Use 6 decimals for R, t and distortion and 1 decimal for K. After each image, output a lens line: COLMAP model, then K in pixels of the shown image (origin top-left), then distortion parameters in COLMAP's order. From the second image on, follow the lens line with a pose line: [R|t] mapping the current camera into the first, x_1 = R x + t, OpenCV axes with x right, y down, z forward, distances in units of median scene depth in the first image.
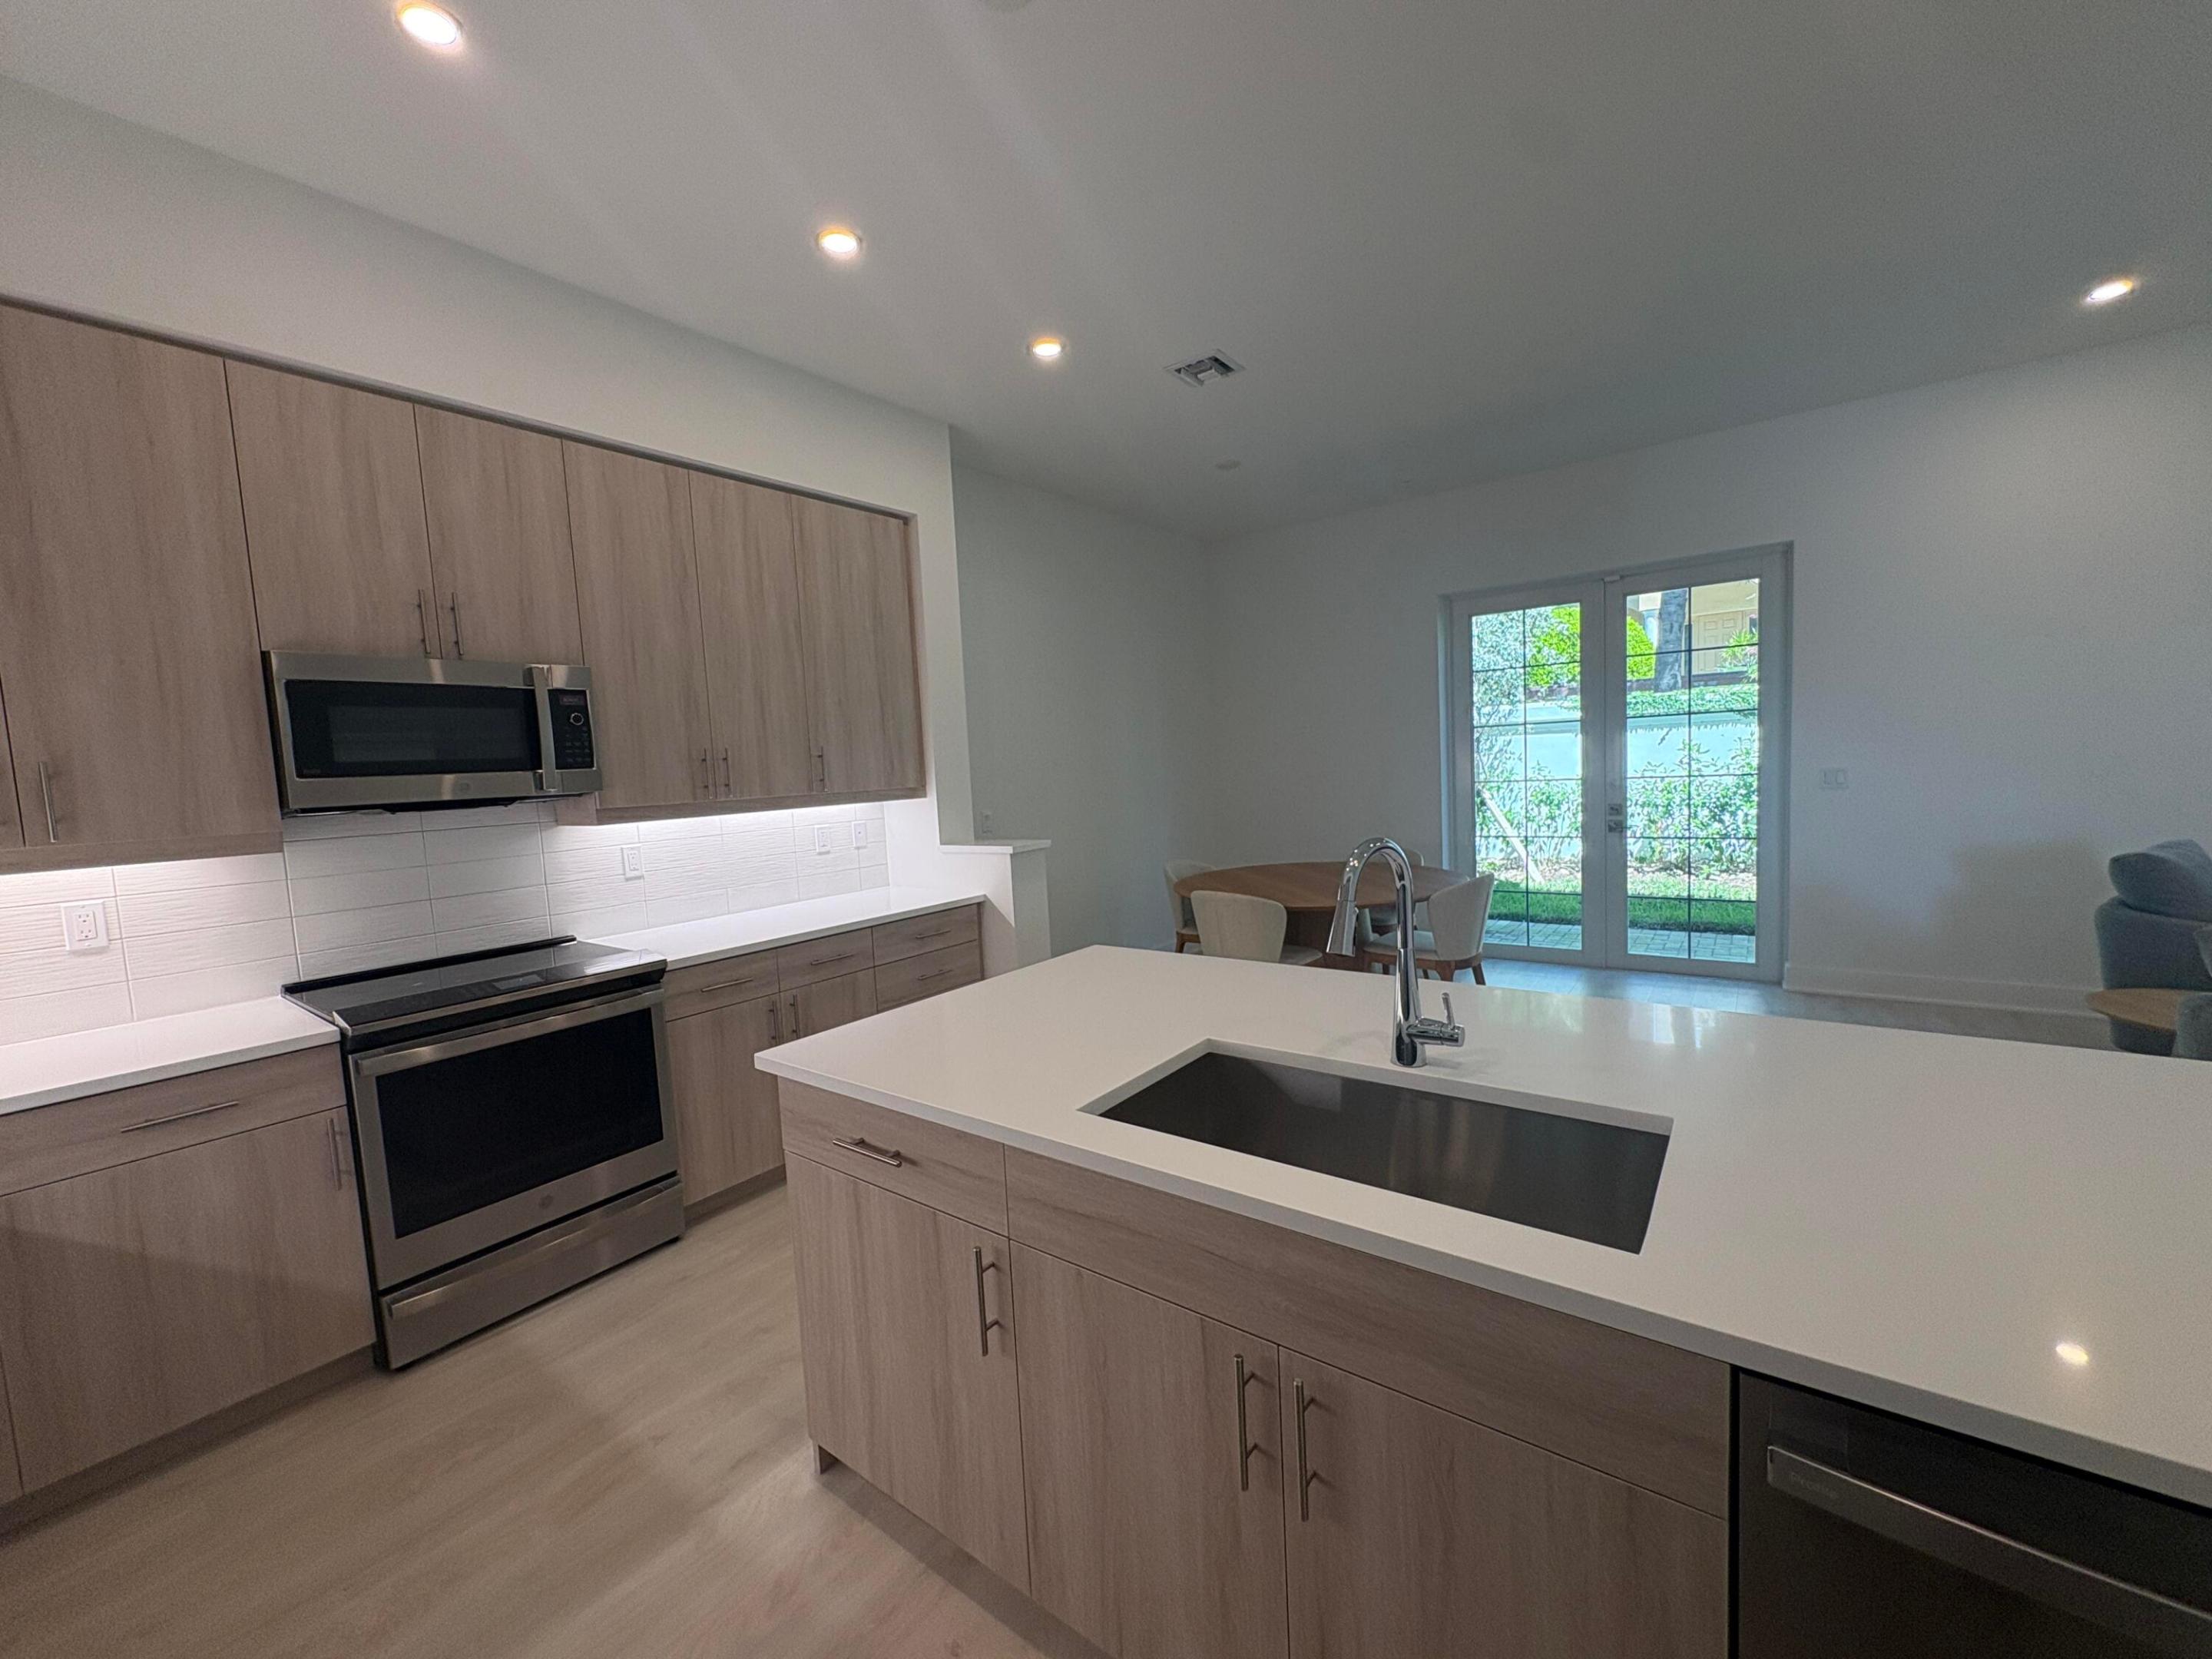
lens RADIAL K [[879.0, 0, 1110.3], [0, 879.0, 834.1], [0, 0, 1]] dist [-0.001702, 0.001418]
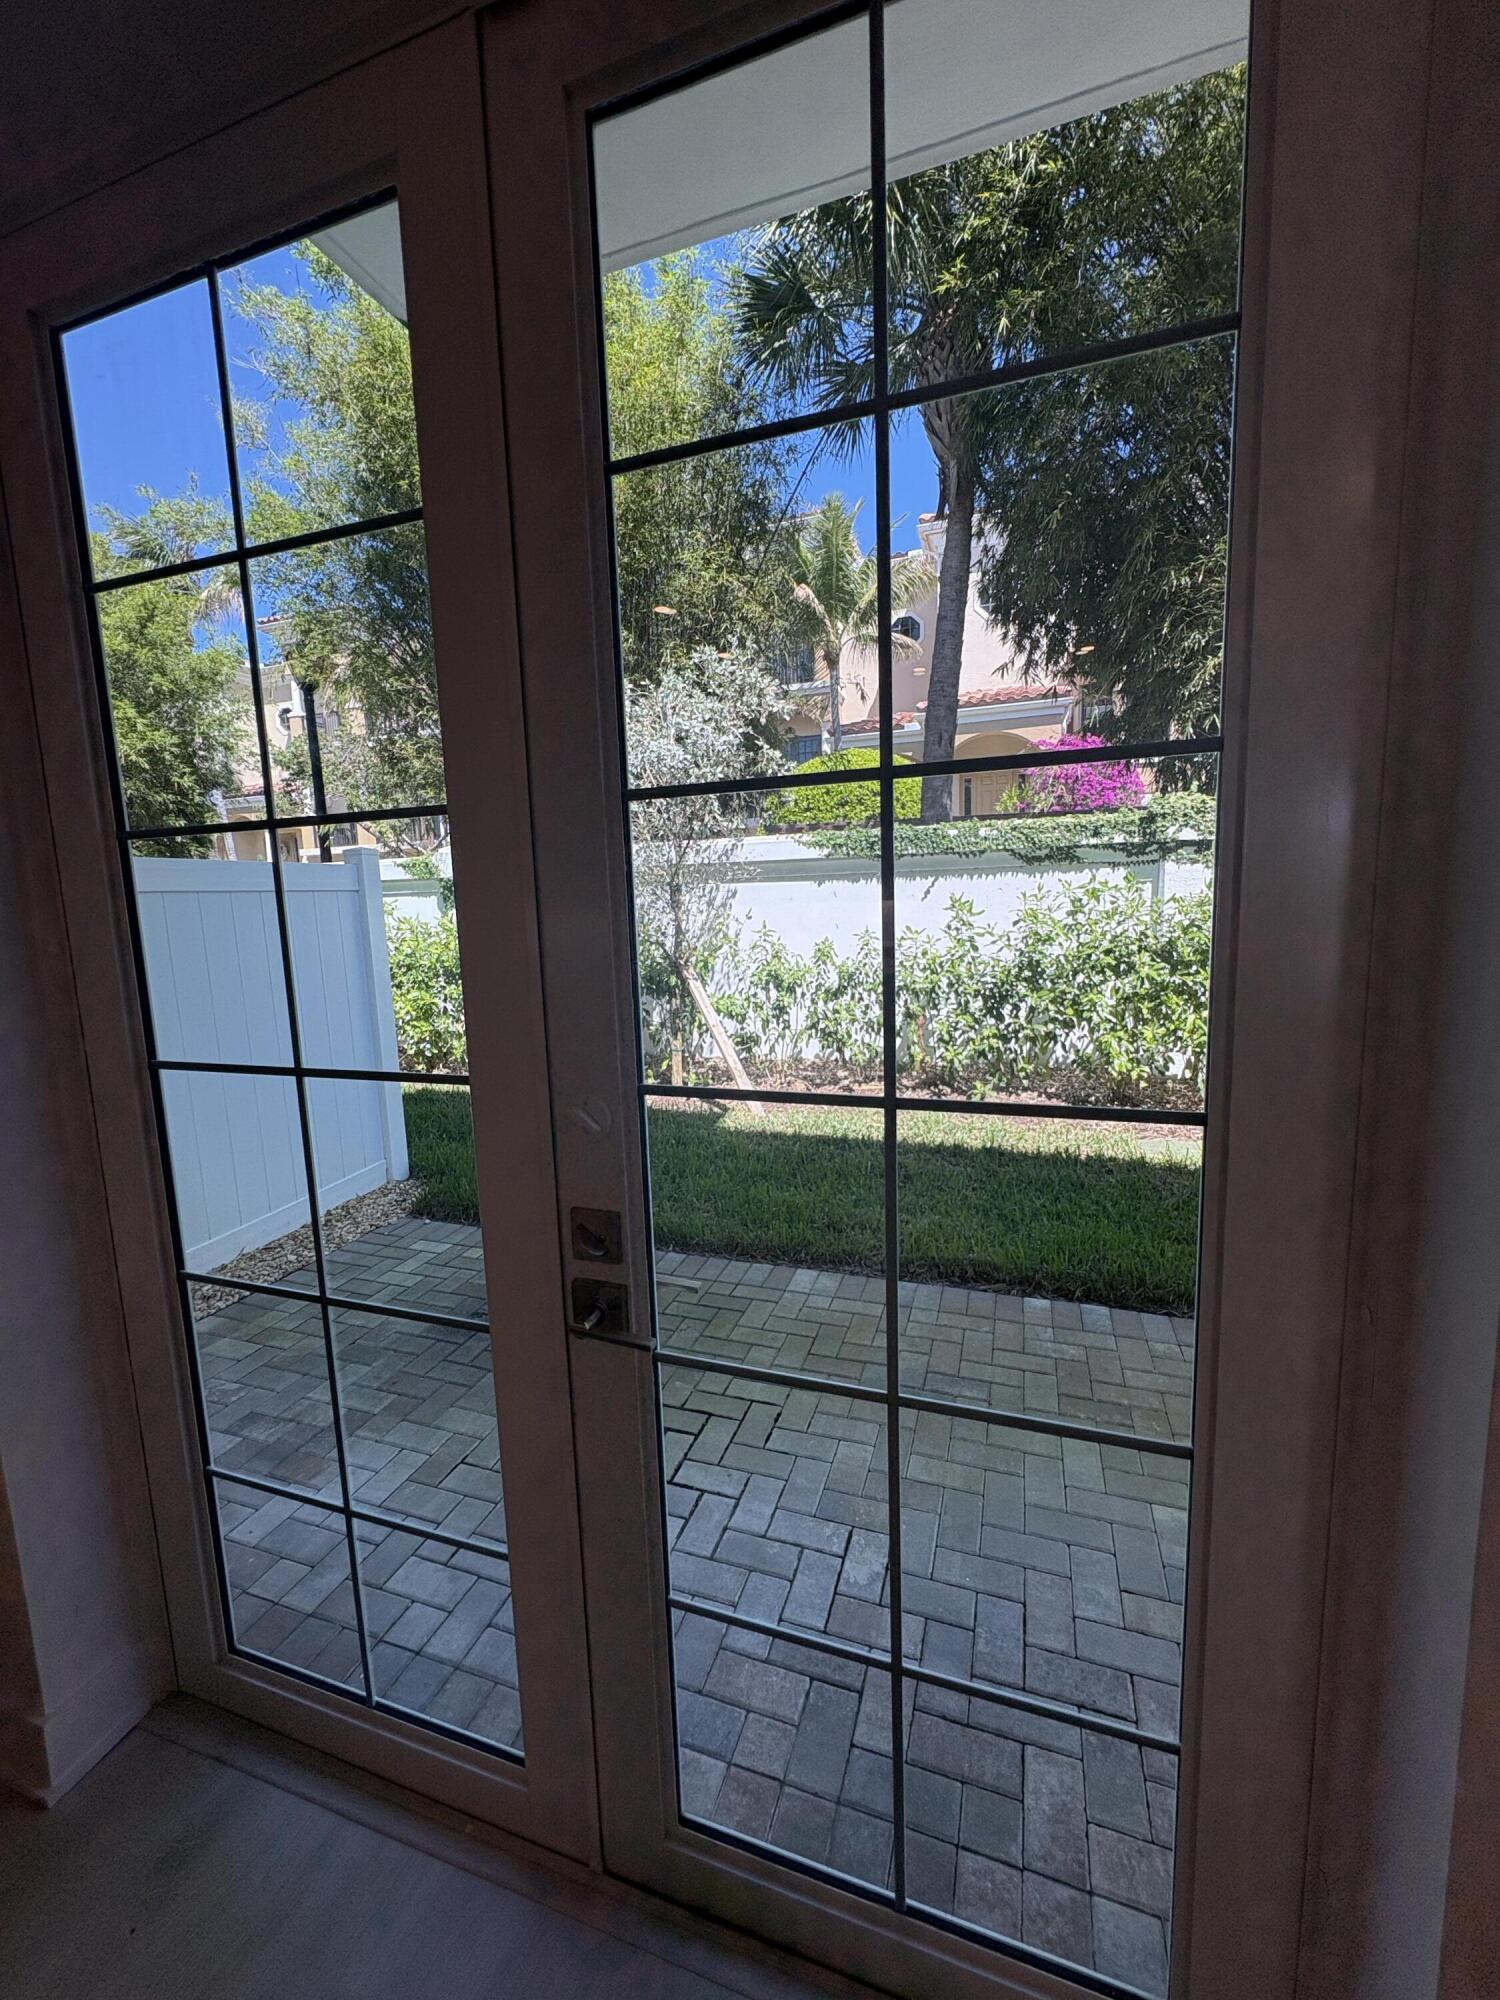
lens RADIAL K [[794.7, 0, 747.0], [0, 794.7, 999.3], [0, 0, 1]] dist [-0.001702, 0.001418]
pose [[0.953295, -0.022004, 0.301237, 0.835140], [0.010807, 0.999189, 0.038787, -0.137637], [-0.301846, -0.033720, 0.952760, 1.219015]]
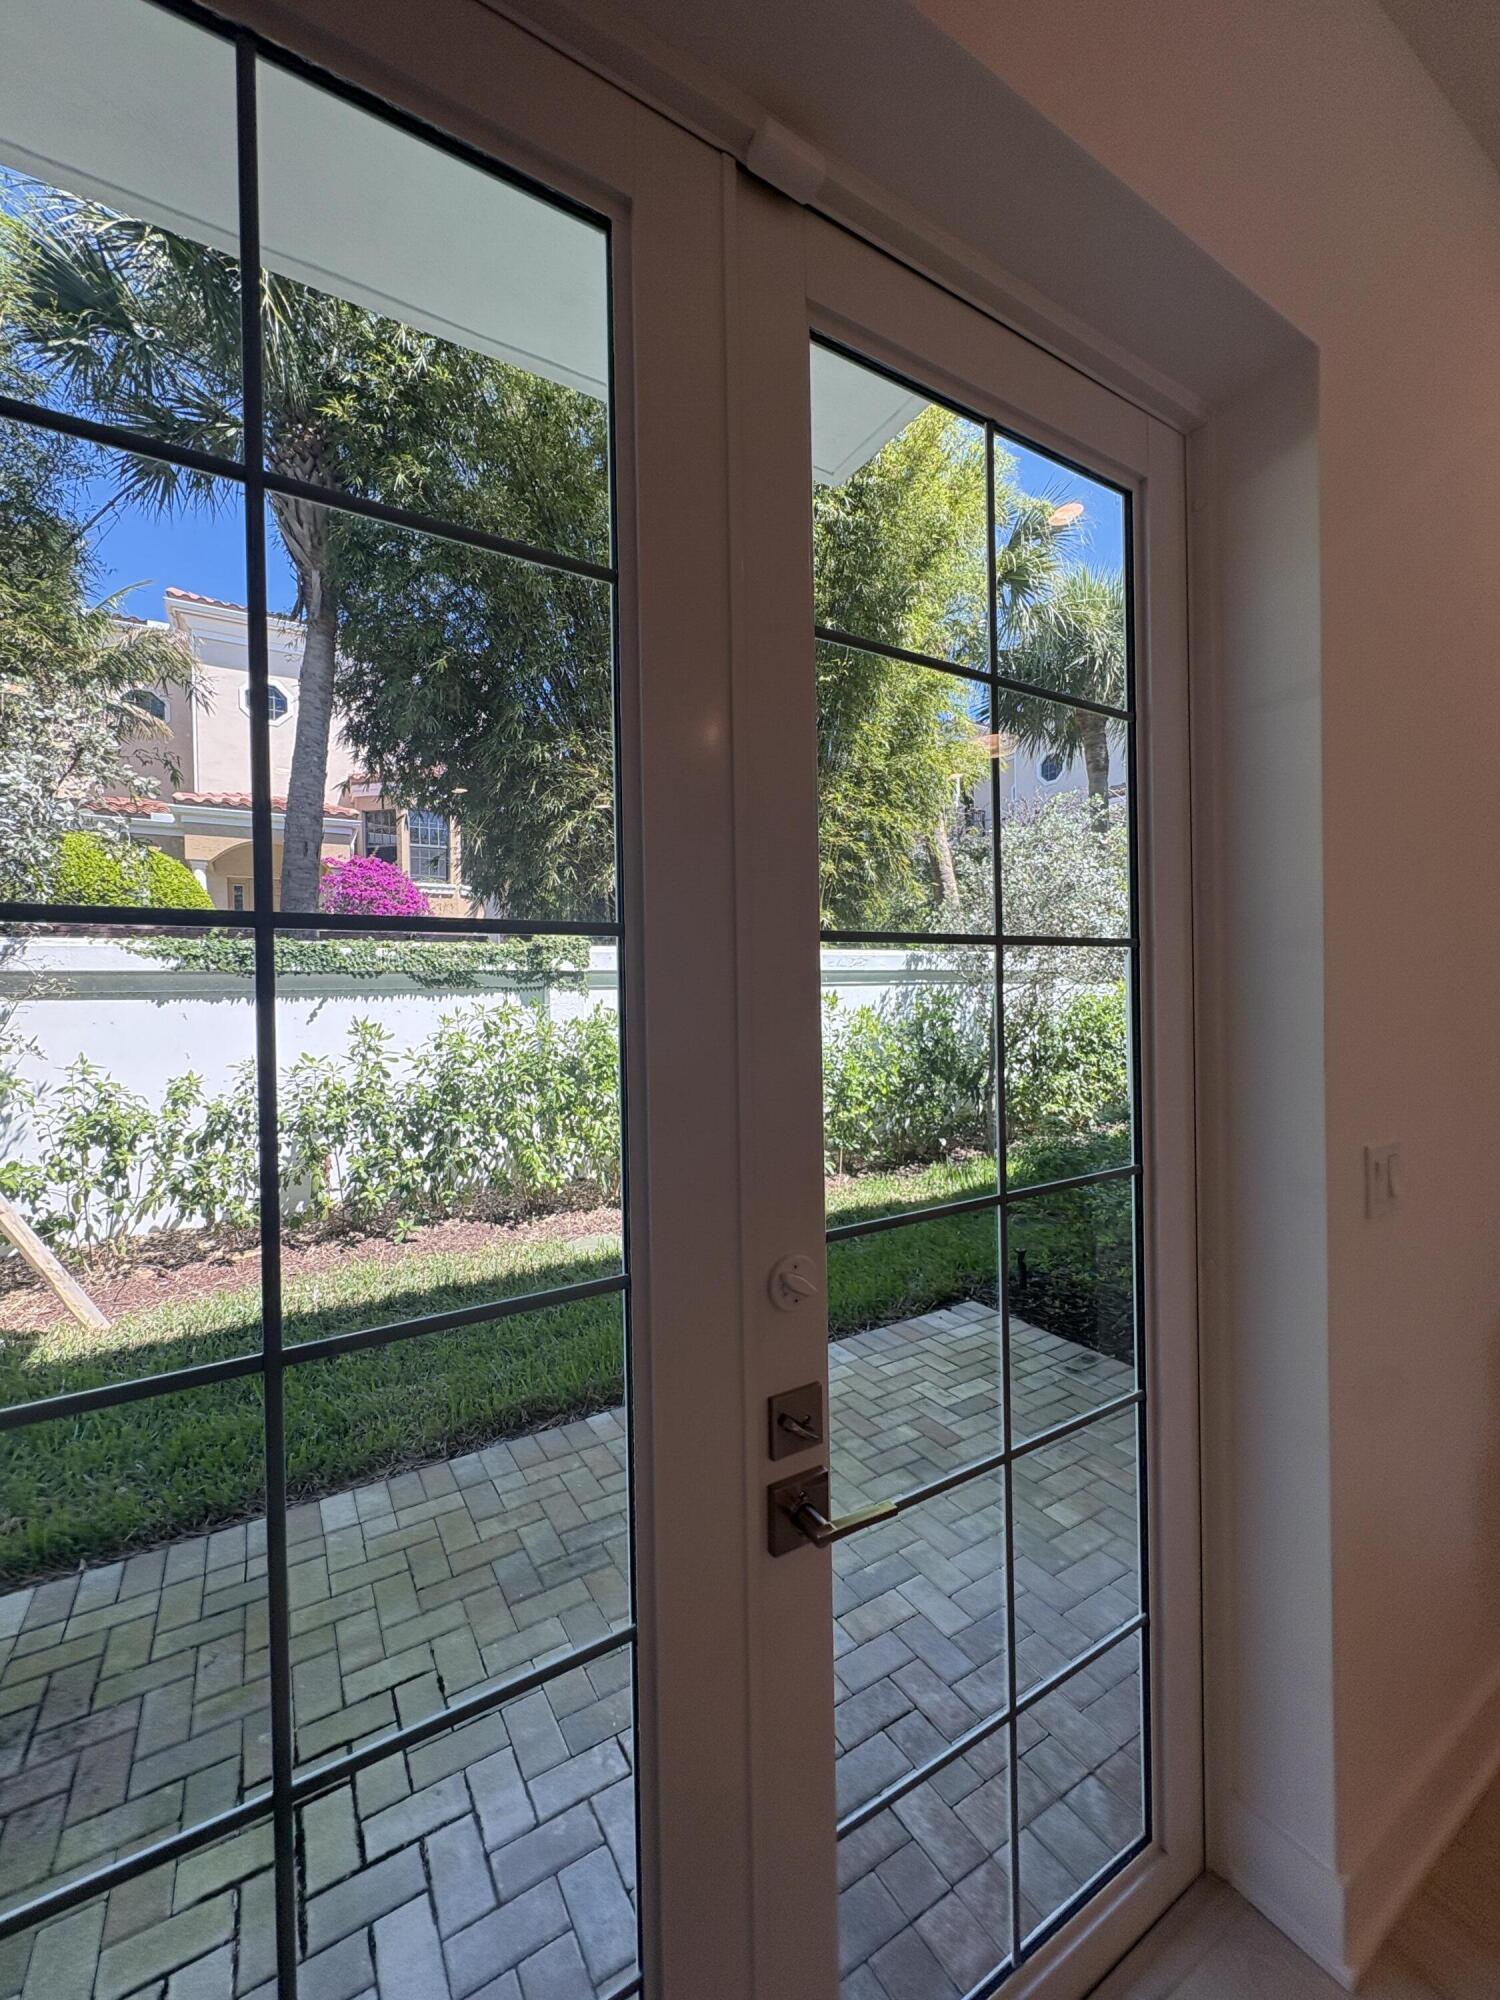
lens RADIAL K [[794.7, 0, 743.4], [0, 794.7, 999.9], [0, 0, 1]] dist [-0.001702, 0.001418]
pose [[0.374669, 0.036070, 0.926457, 0.619889], [0.075130, 0.994776, -0.069113, -0.159245], [-0.924110, 0.095499, 0.370002, 1.418344]]
